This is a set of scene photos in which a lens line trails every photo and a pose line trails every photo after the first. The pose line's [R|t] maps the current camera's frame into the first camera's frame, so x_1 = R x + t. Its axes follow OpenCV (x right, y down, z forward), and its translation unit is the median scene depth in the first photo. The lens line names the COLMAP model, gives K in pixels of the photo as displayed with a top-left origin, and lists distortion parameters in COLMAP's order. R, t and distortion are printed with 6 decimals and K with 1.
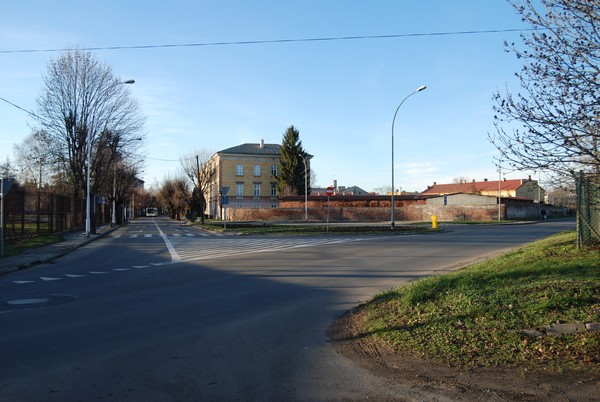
lens RADIAL K [[571.0, 0, 300.0], [0, 571.0, 201.0], [0, 0, 1]] dist [-0.004162, -0.000296]
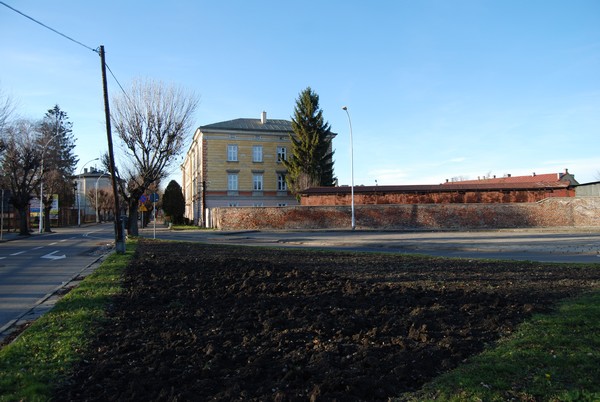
lens RADIAL K [[472.0, 0, 300.0], [0, 472.0, 201.0], [0, 0, 1]] dist [-0.099492, 0.043518]
pose [[0.999361, -0.009819, 0.034359, -0.044897], [0.010058, 0.999926, -0.006790, 0.007729], [-0.034290, 0.007131, 0.999386, 0.436289]]
